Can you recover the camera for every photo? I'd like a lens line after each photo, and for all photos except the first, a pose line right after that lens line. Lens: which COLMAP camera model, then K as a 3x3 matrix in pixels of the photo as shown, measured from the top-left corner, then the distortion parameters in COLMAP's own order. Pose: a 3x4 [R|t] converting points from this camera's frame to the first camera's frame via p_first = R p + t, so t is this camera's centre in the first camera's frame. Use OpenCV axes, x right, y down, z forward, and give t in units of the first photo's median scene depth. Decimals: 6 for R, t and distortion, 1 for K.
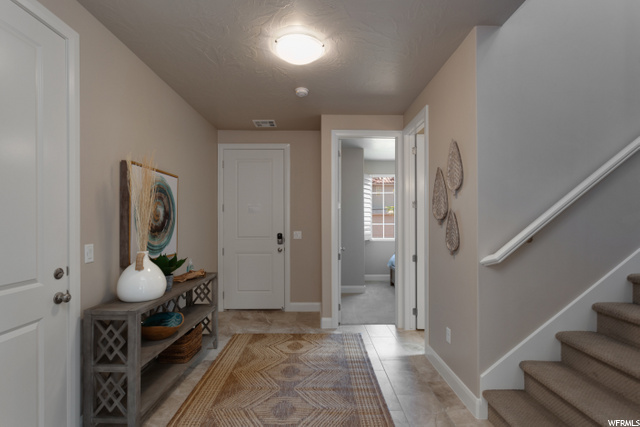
lens RADIAL K [[310.3, 0, 326.4], [0, 310.3, 219.9], [0, 0, 1]] dist [0.016611, -0.000504]
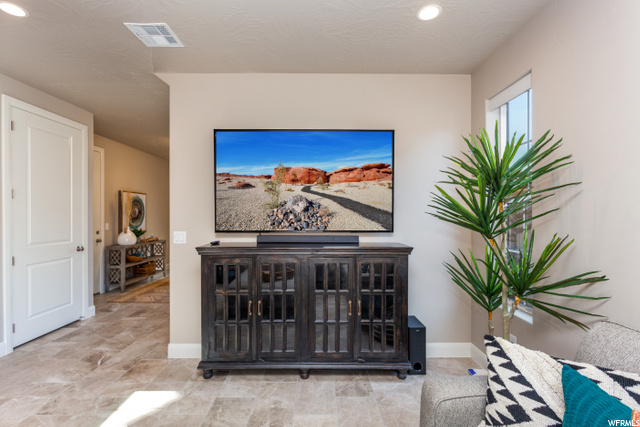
lens RADIAL K [[307.2, 0, 322.0], [0, 307.2, 215.3], [0, 0, 1]] dist [-0.003970, 0.000884]
pose [[0.999948, 0.002920, -0.009748, 1.049605], [-0.002951, 0.999991, -0.003149, 0.012176], [0.009738, 0.003178, 0.999948, -1.521352]]
